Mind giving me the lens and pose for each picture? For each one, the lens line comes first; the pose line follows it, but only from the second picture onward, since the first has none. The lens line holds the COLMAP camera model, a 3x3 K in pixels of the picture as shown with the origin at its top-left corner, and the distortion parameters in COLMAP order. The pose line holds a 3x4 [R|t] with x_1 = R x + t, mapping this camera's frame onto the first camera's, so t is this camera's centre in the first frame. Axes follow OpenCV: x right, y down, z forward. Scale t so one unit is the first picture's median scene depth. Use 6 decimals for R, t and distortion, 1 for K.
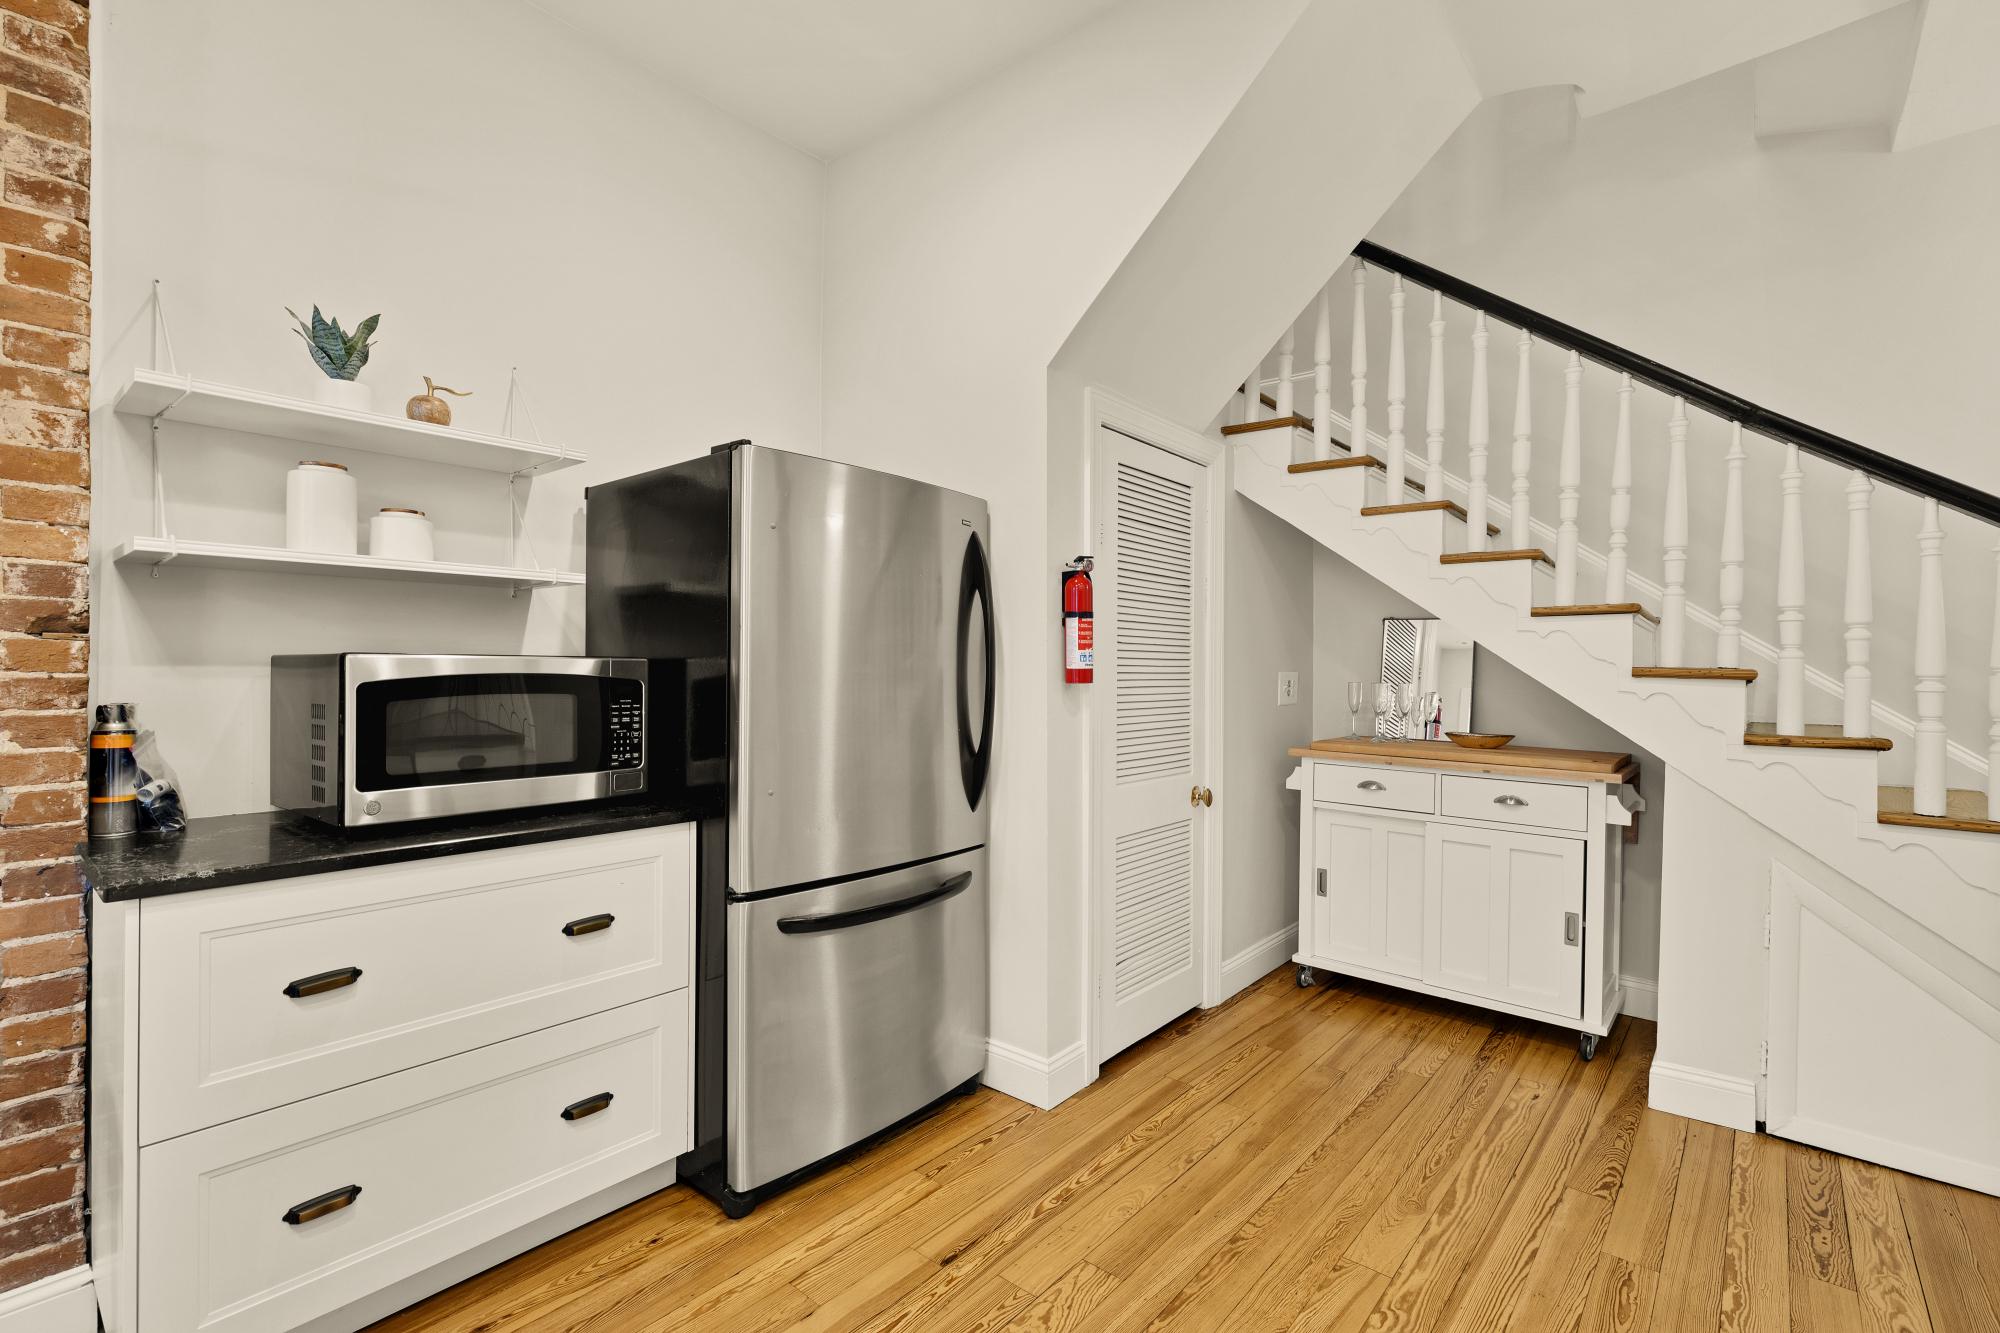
lens RADIAL K [[893.1, 0, 1000.0], [0, 893.1, 666.5], [0, 0, 1]] dist [0.004963, -0.003193]
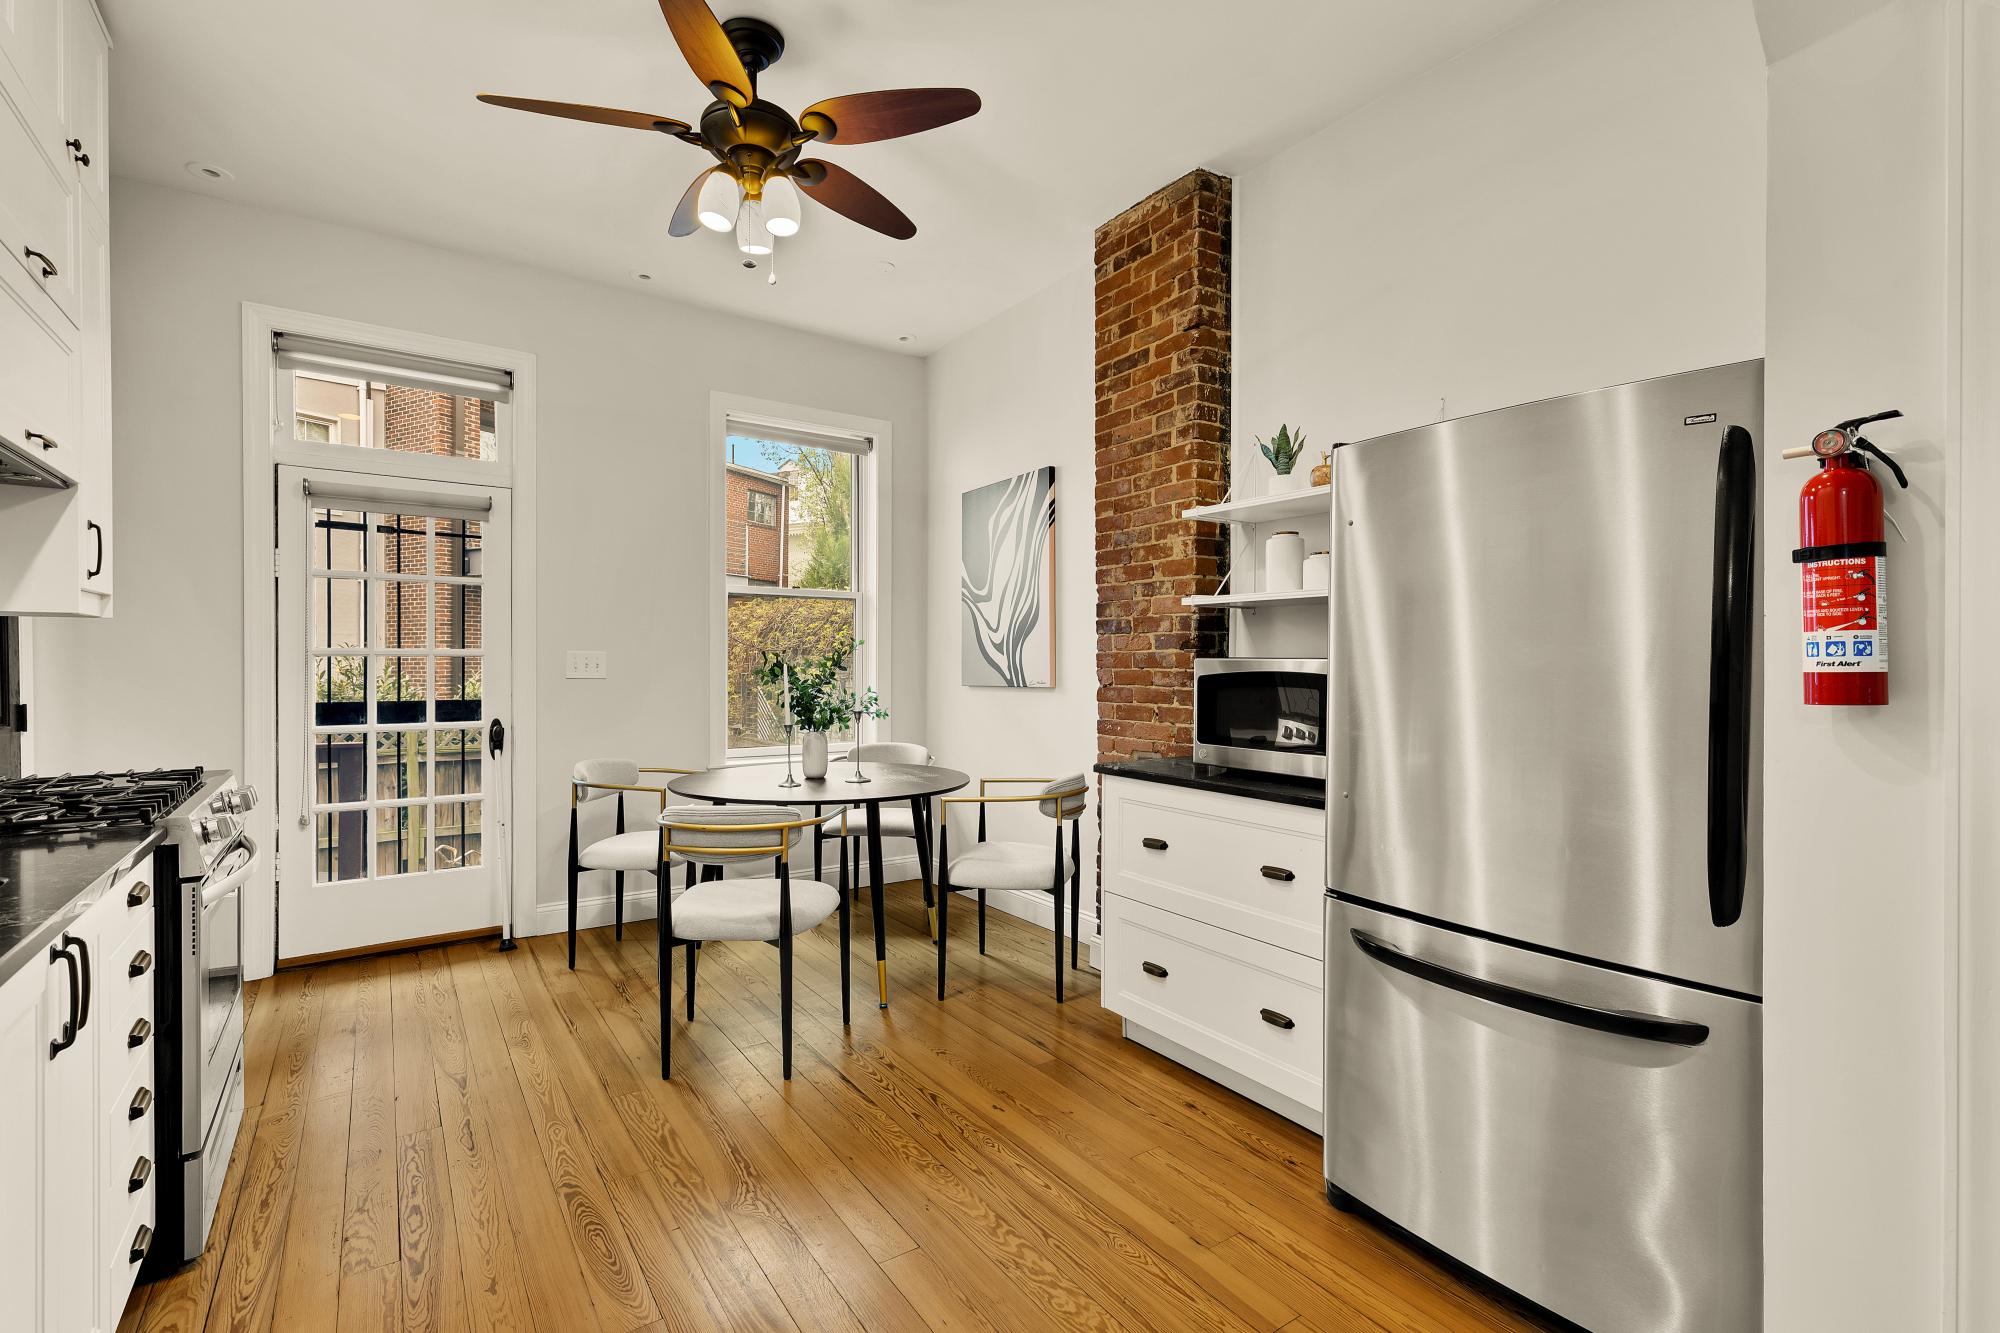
lens RADIAL K [[906.2, 0, 999.3], [0, 906.2, 667.7], [0, 0, 1]] dist [0.005626, -0.001025]
pose [[-0.256901, -0.001217, -0.966437, 0.887307], [-0.007447, 0.999972, 0.000721, 0.004599], [0.966409, 0.007382, -0.256903, 0.976022]]
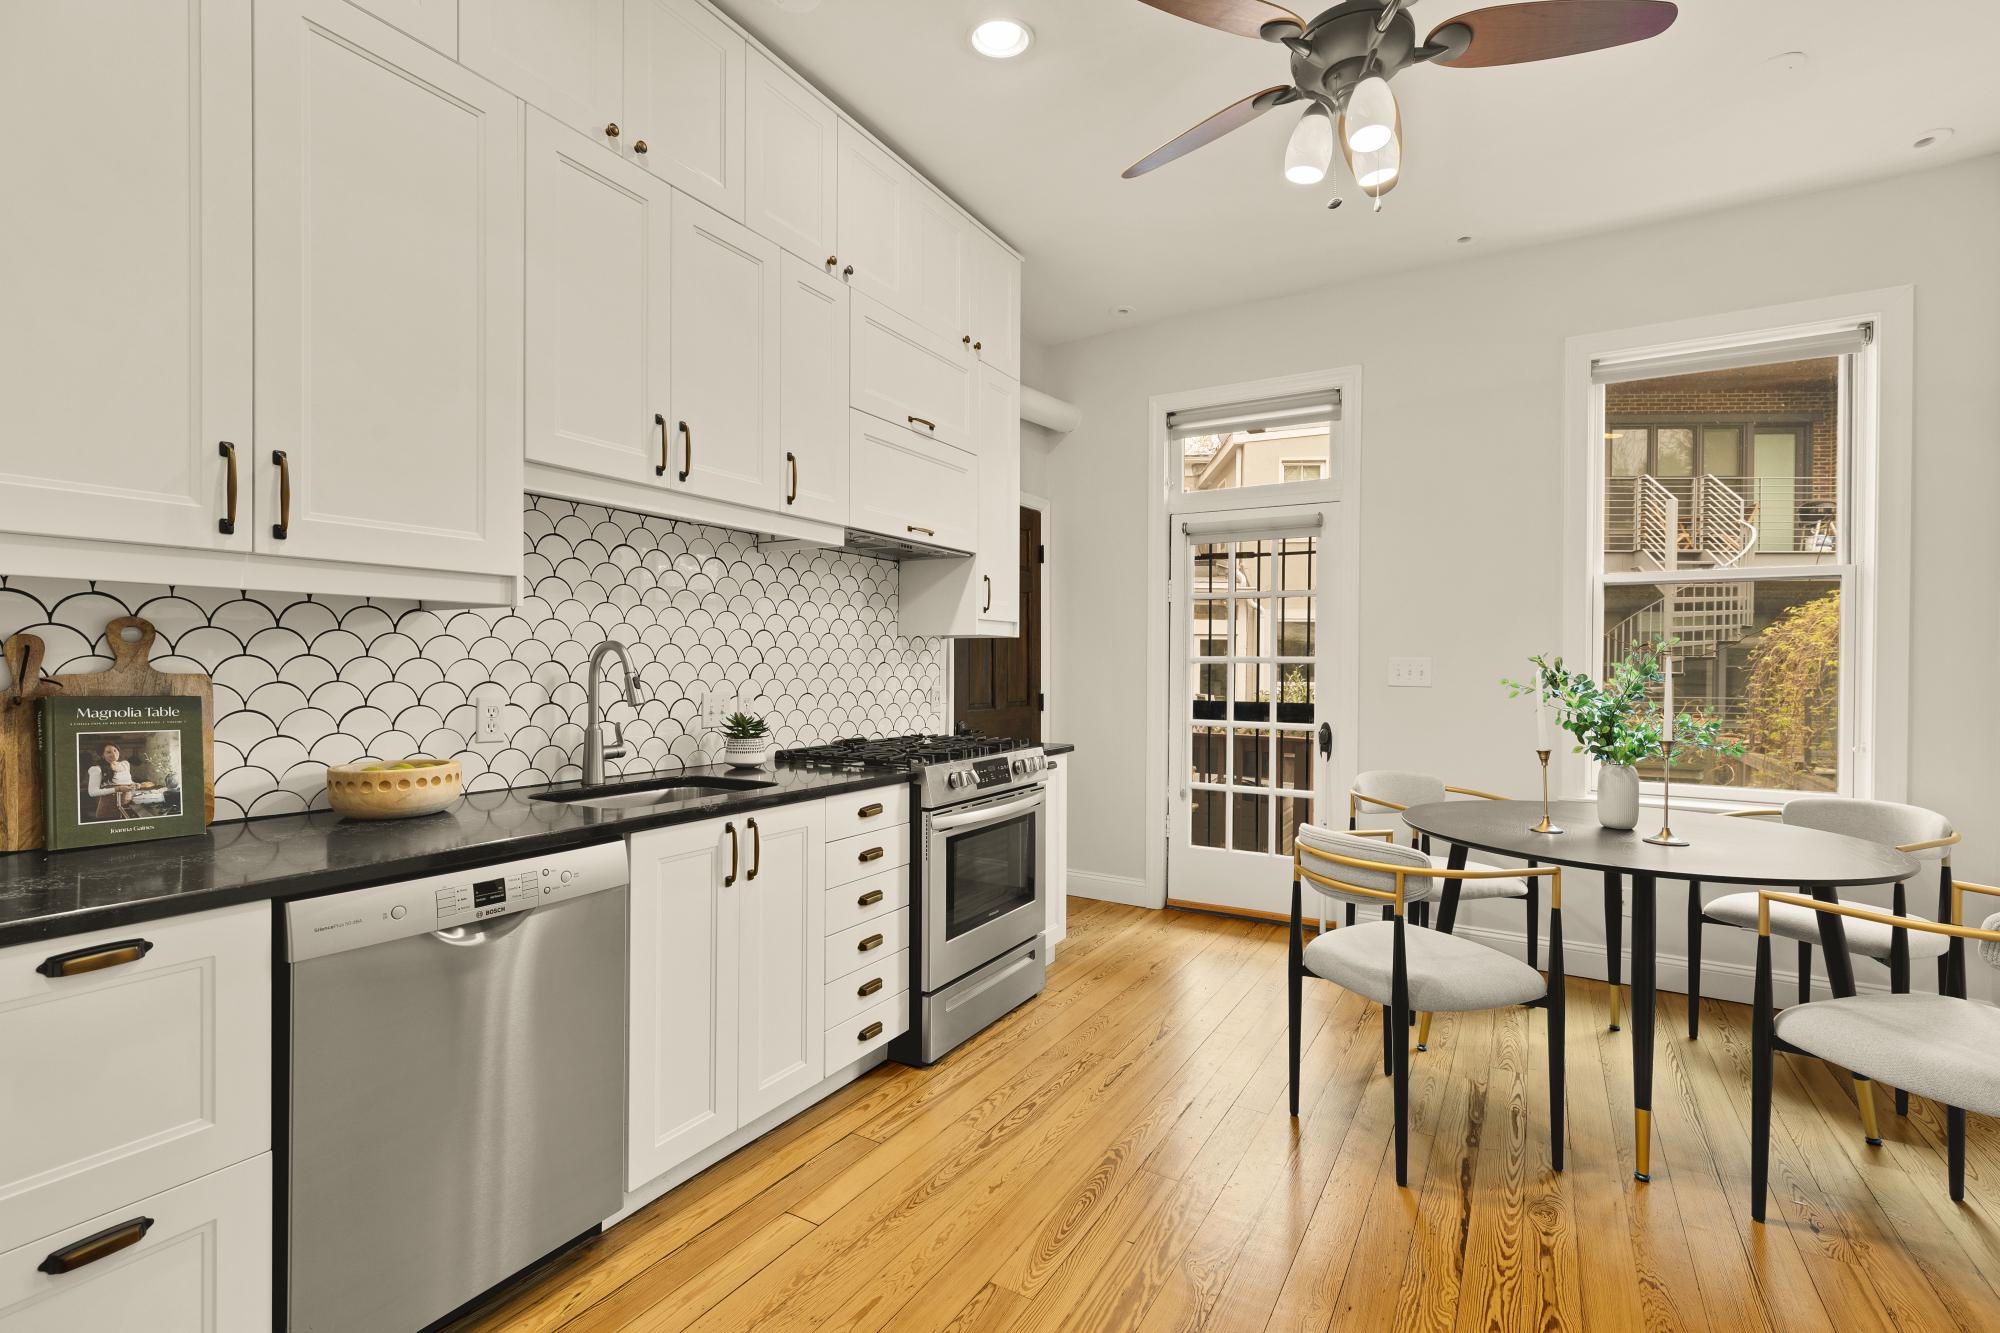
lens RADIAL K [[891.6, 0, 1009.5], [0, 891.6, 668.9], [0, 0, 1]] dist [0.001196, -0.000821]
pose [[-0.987343, -0.013417, -0.158031, 0.263401], [-0.014442, 0.999881, 0.005335, 0.001803], [0.157941, 0.007549, -0.987420, 1.328684]]
